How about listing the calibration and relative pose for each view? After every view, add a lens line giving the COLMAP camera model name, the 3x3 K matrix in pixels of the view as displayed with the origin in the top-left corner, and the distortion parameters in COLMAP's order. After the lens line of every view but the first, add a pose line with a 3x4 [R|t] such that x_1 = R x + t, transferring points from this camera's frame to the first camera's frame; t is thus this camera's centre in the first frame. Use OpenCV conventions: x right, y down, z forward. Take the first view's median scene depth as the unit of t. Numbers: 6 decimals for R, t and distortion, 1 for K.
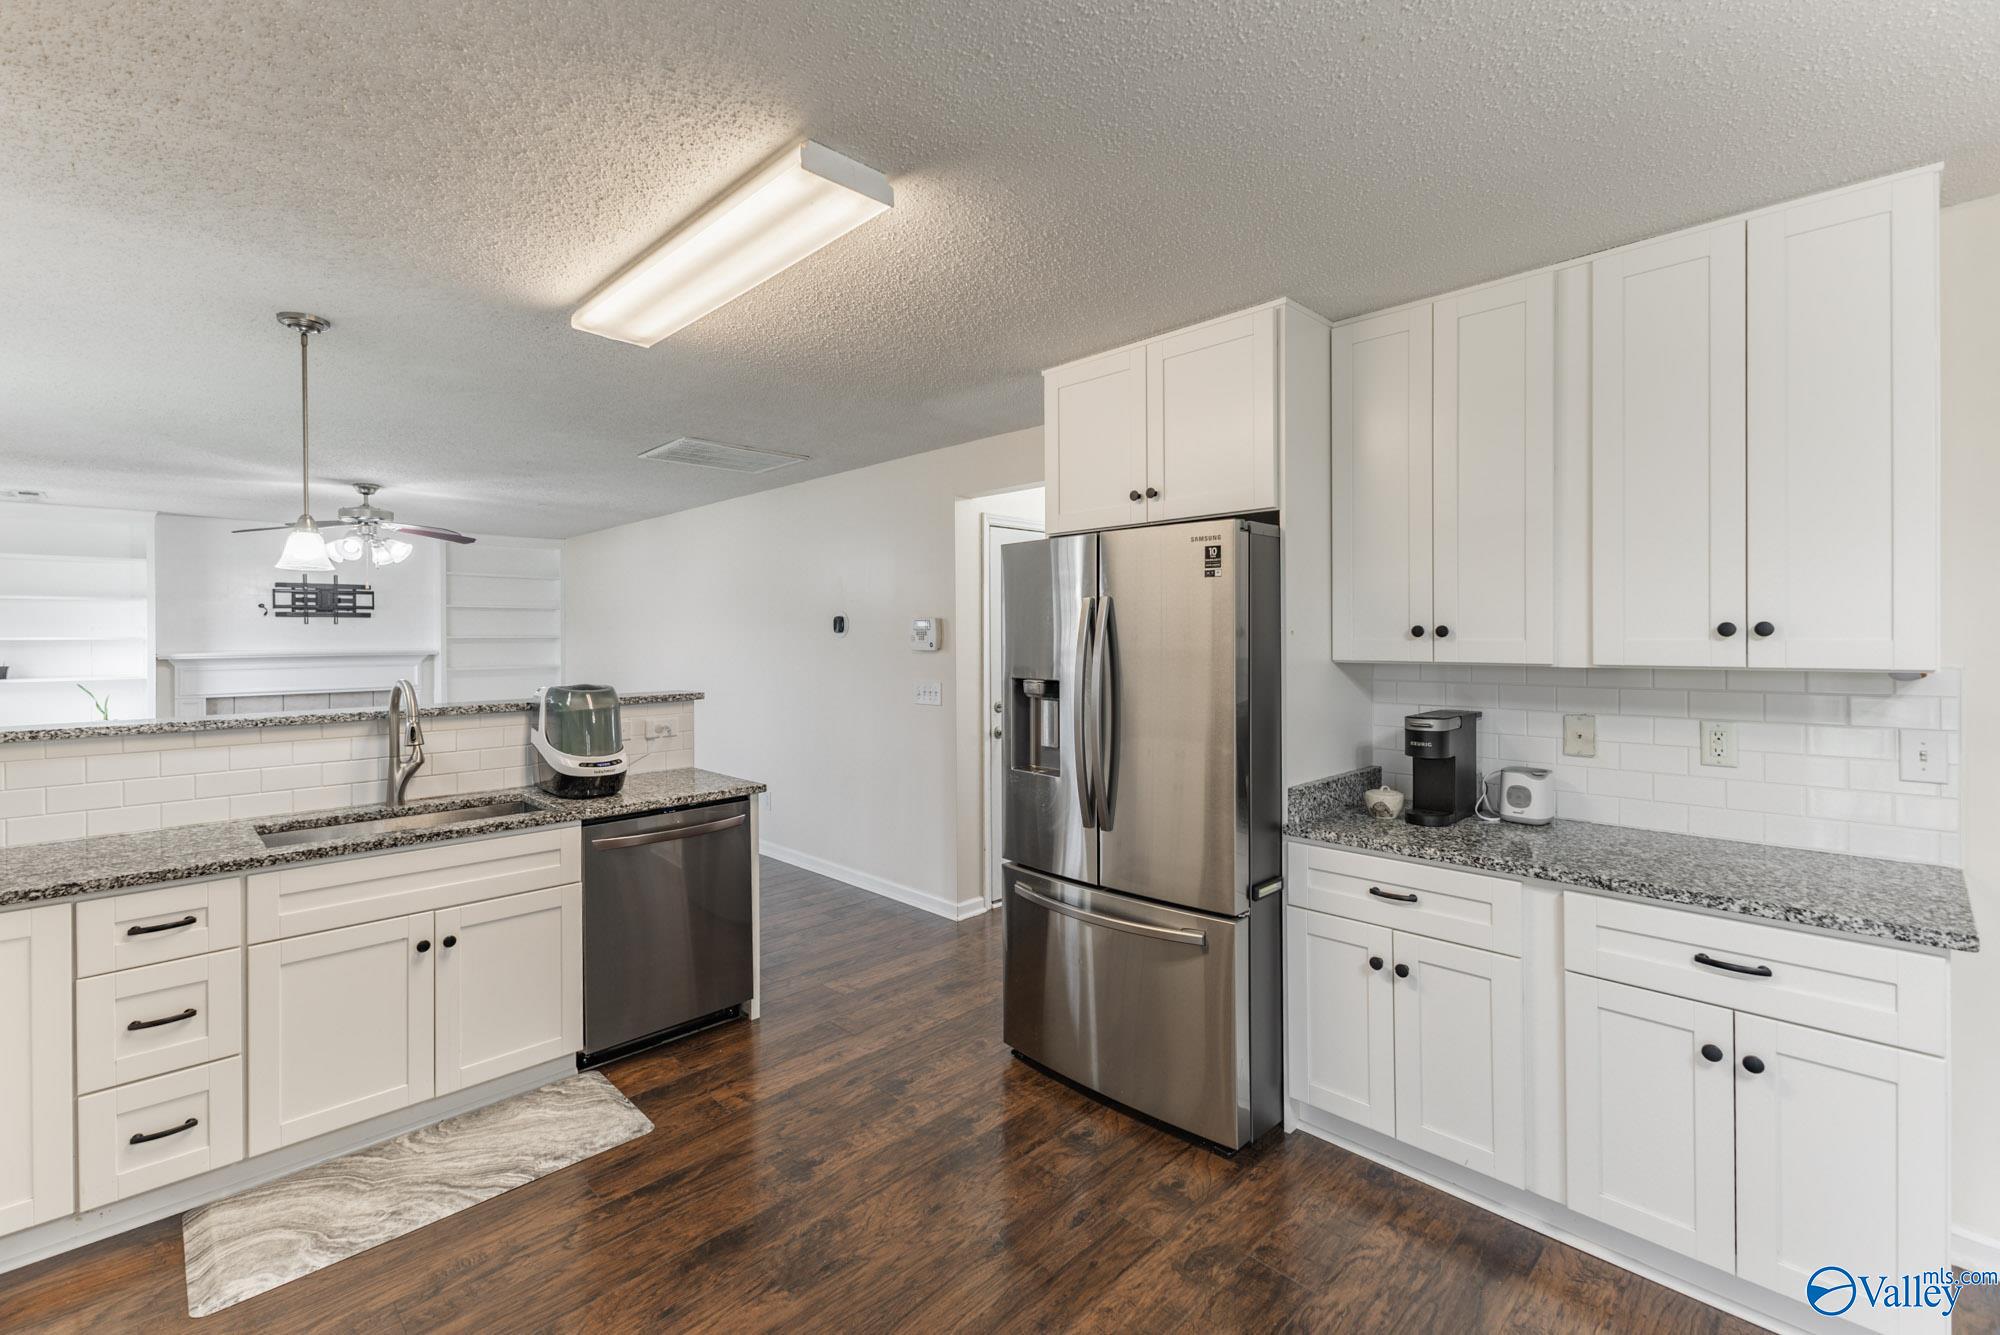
lens RADIAL K [[869.9, 0, 997.1], [0, 869.9, 650.6], [0, 0, 1]] dist [-0.001780, -0.000181]
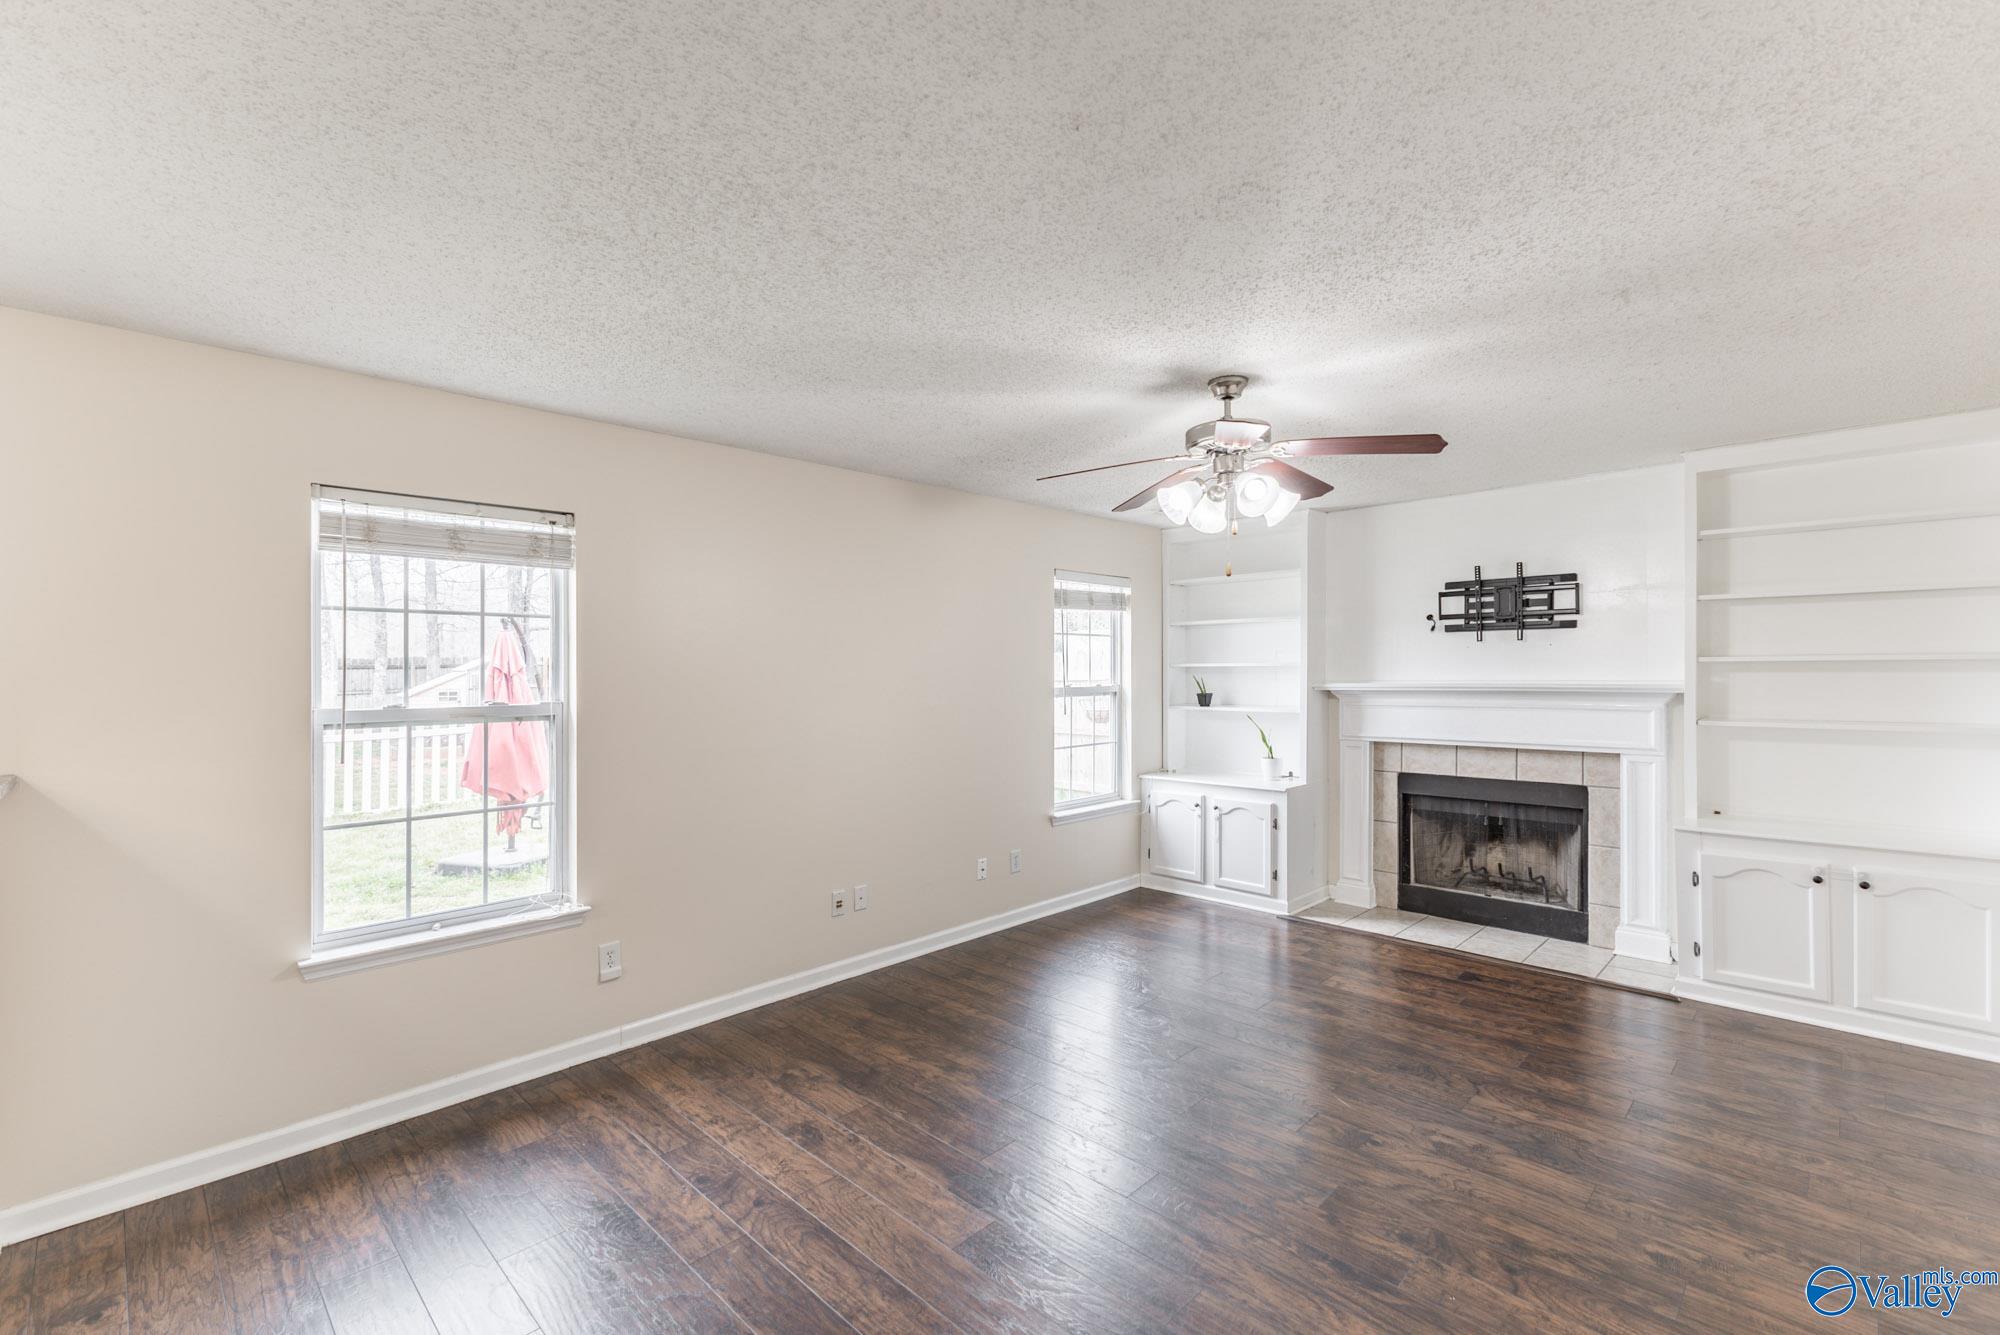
lens RADIAL K [[869.9, 0, 986.2], [0, 869.9, 661.5], [0, 0, 1]] dist [-0.001780, -0.000181]
pose [[0.027754, 0.001403, -0.999614, -0.146807], [-0.002277, 0.999997, 0.001340, -0.015640], [0.999612, 0.002239, 0.027757, 0.607281]]
